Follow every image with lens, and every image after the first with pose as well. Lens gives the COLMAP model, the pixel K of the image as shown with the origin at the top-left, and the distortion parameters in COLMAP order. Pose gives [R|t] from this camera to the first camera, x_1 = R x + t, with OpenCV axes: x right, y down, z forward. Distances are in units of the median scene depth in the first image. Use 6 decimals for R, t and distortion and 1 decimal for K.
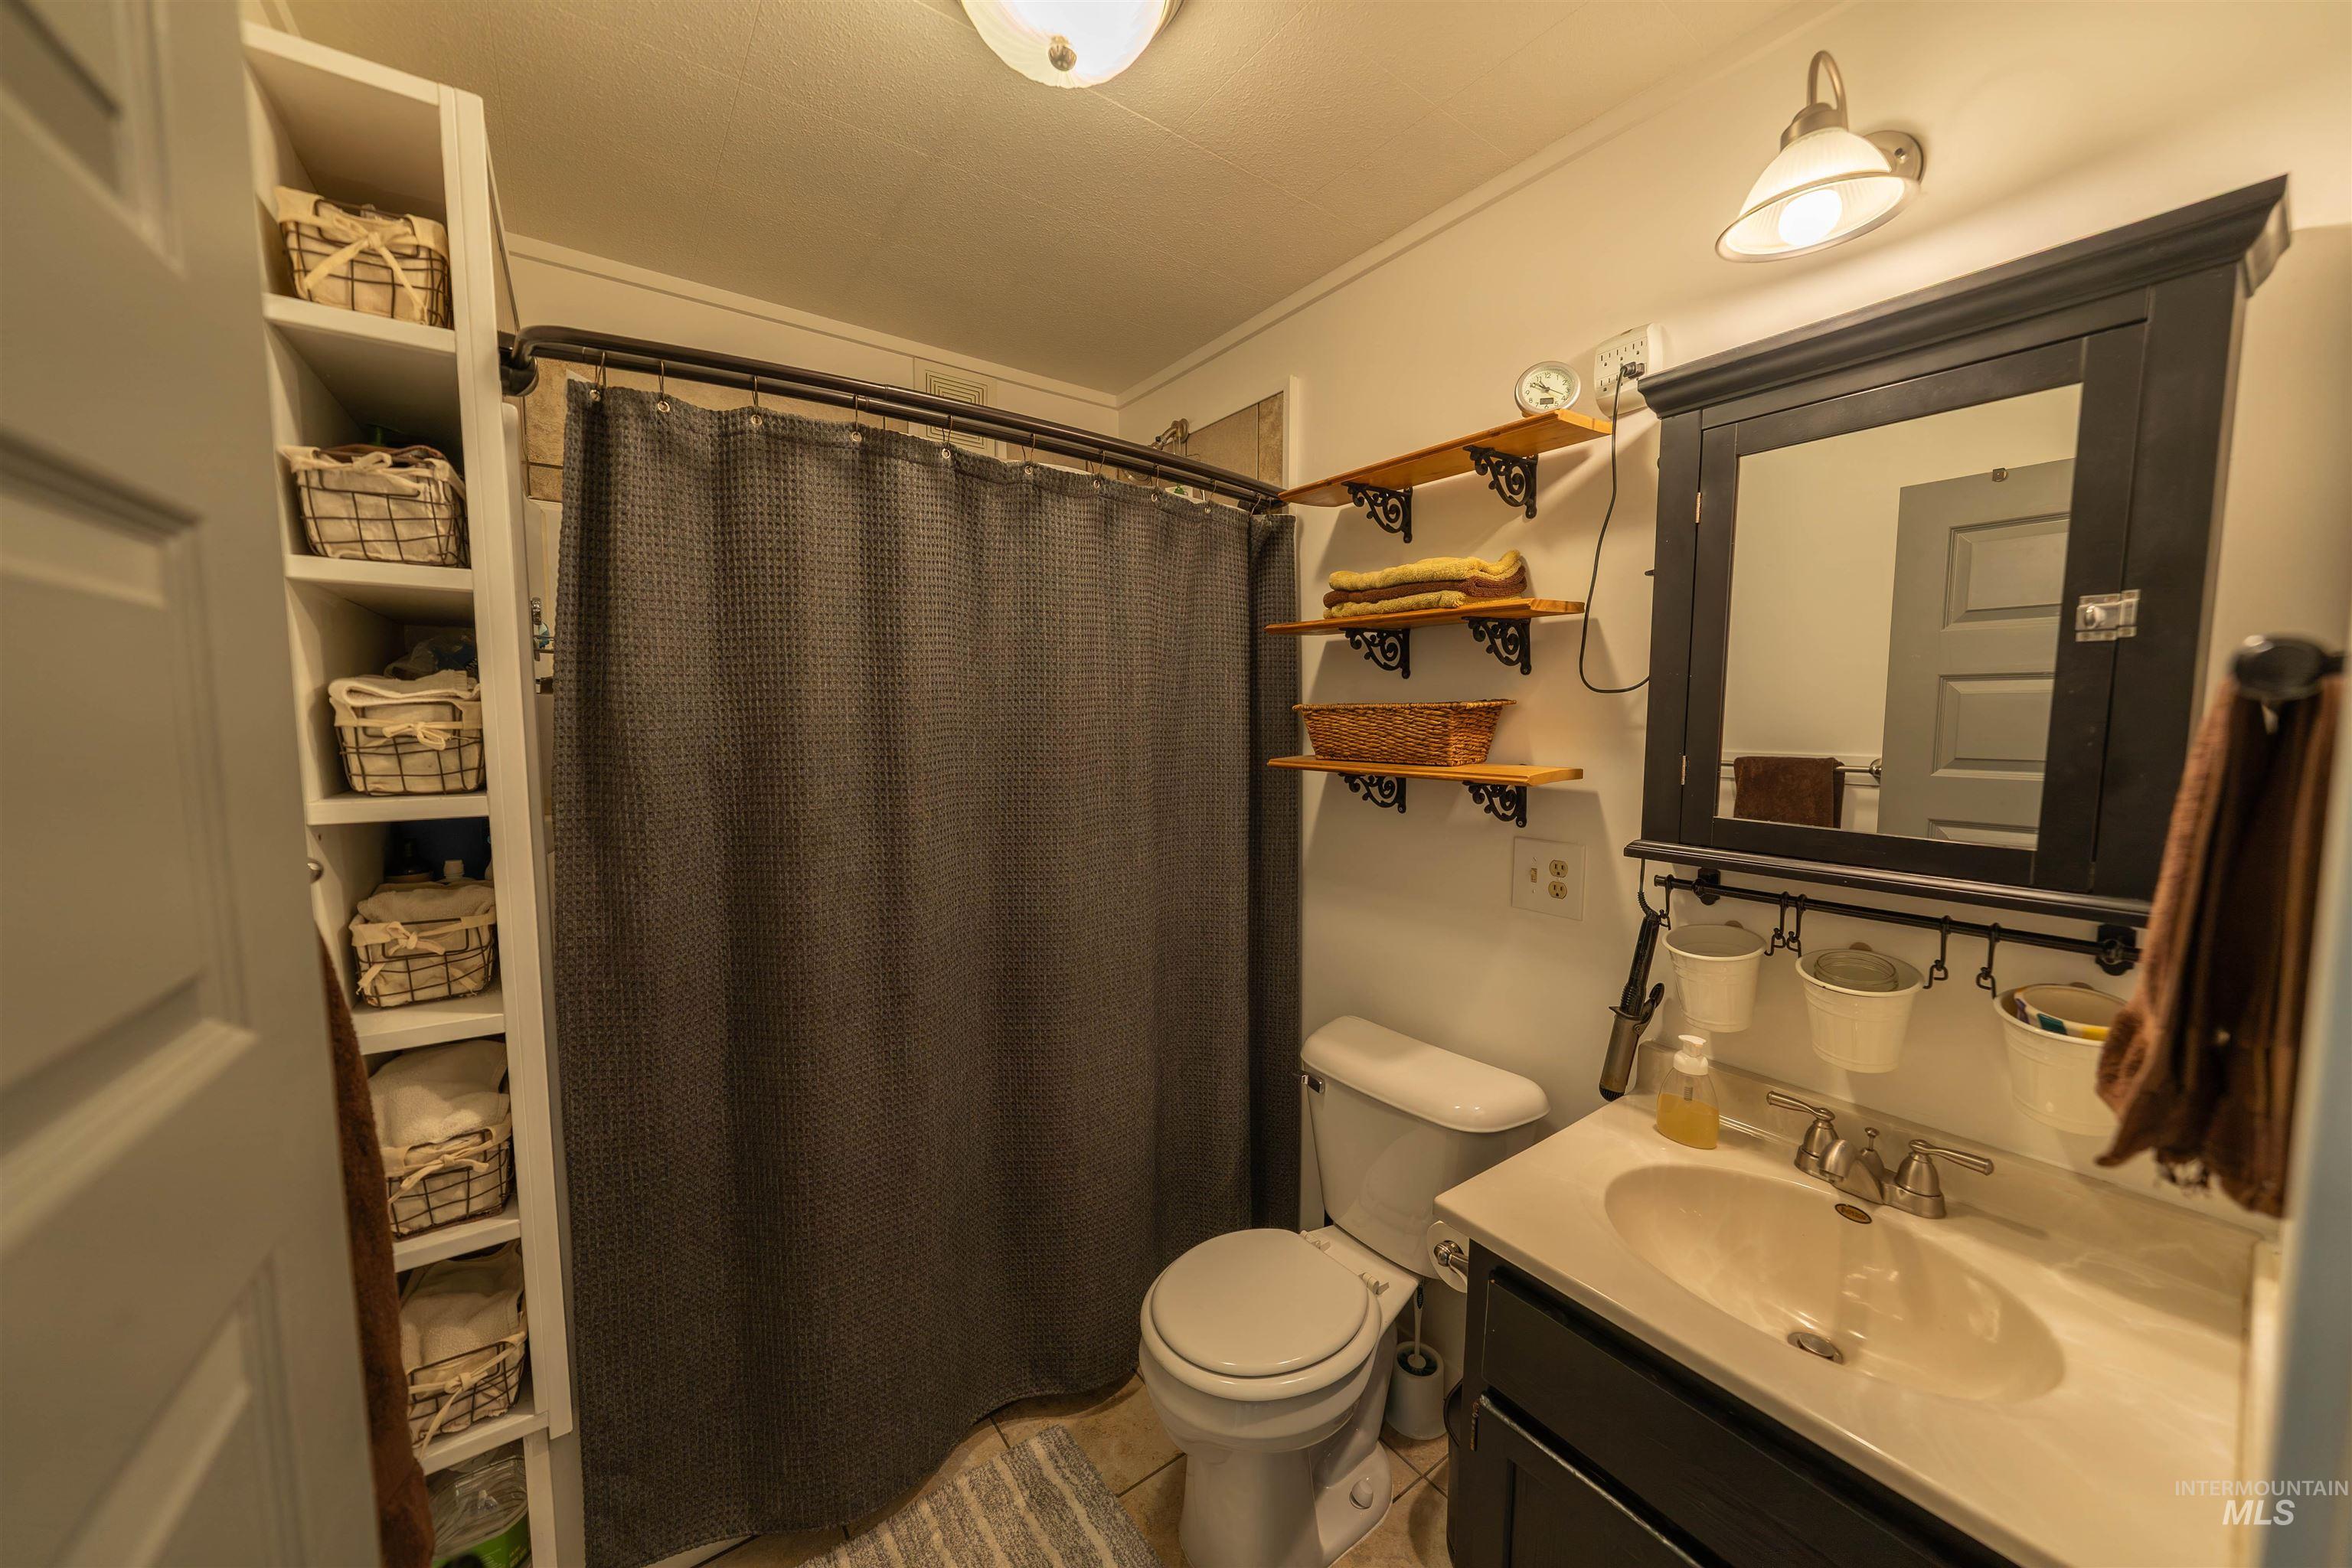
lens RADIAL K [[834.5, 0, 1205.8], [0, 834.5, 757.2], [0, 0, 1]] dist [-0.012822, 0.003235]
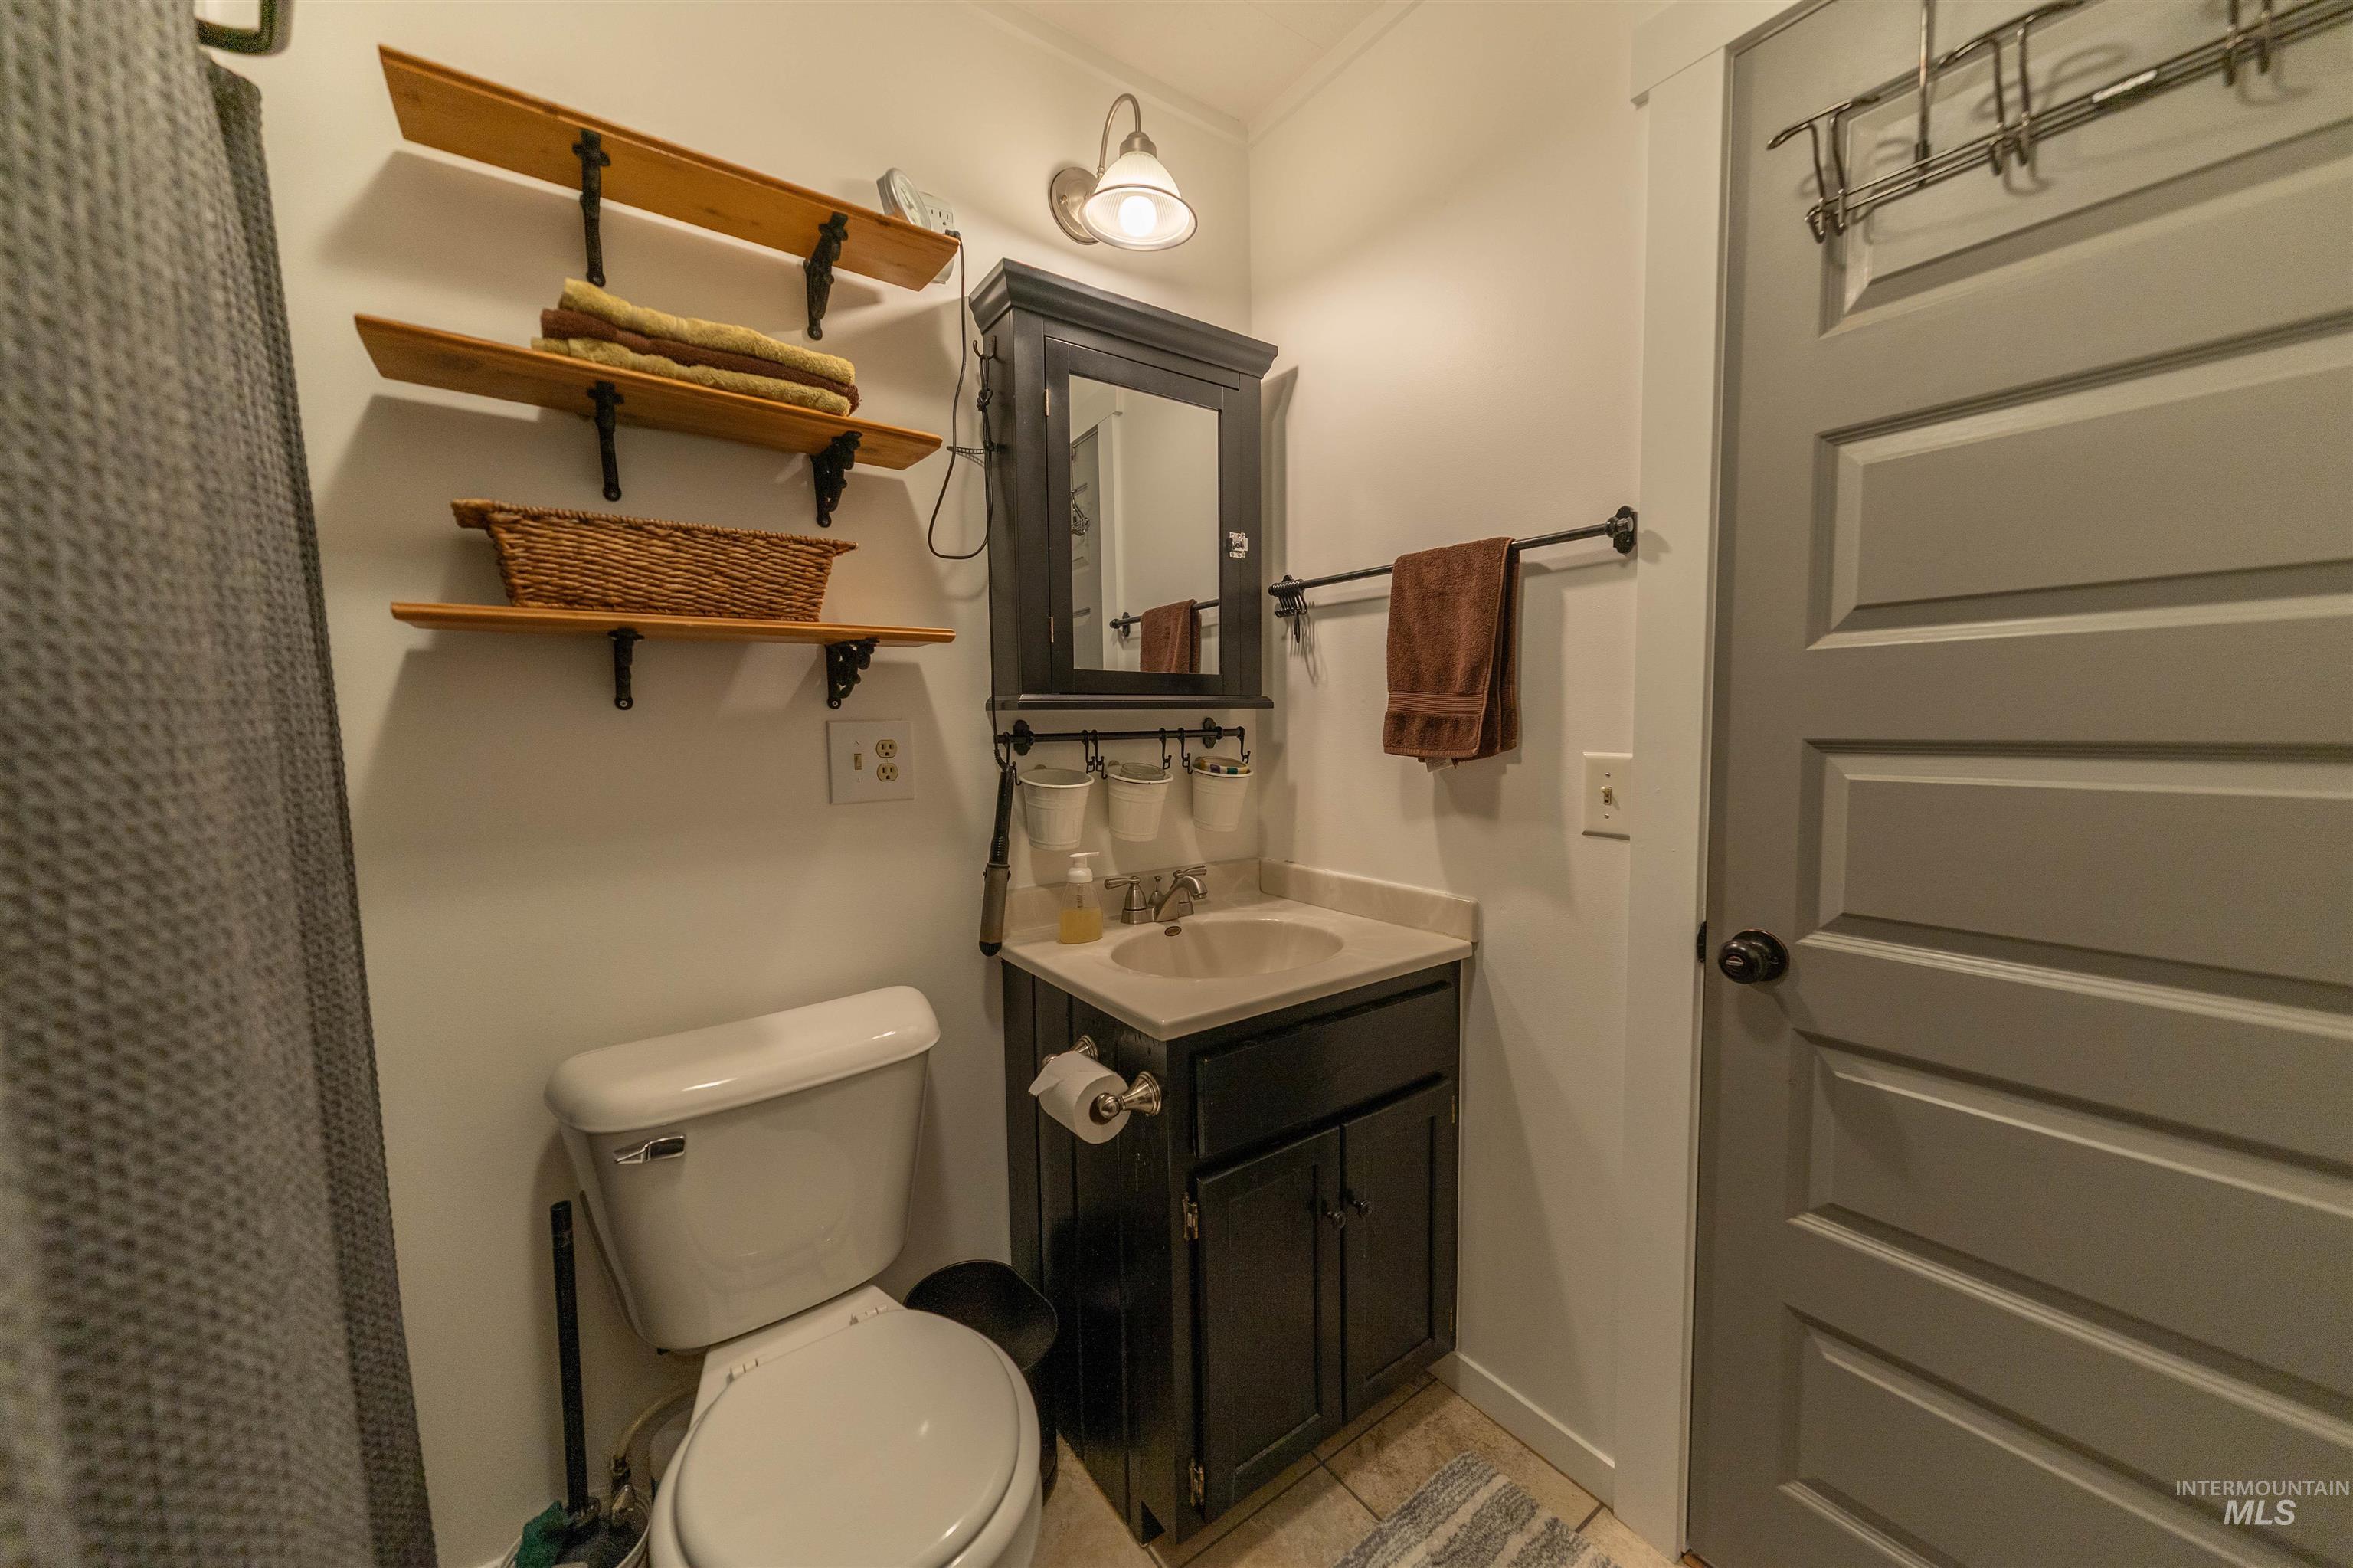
lens RADIAL K [[847.6, 0, 1177.8], [0, 847.6, 765.2], [0, 0, 1]] dist [-0.000718, -0.000057]
pose [[0.004499, -0.056773, 0.998377, -0.508681], [0.067380, 0.996135, 0.056342, 0.122799], [-0.997717, 0.067017, 0.008307, 0.685565]]
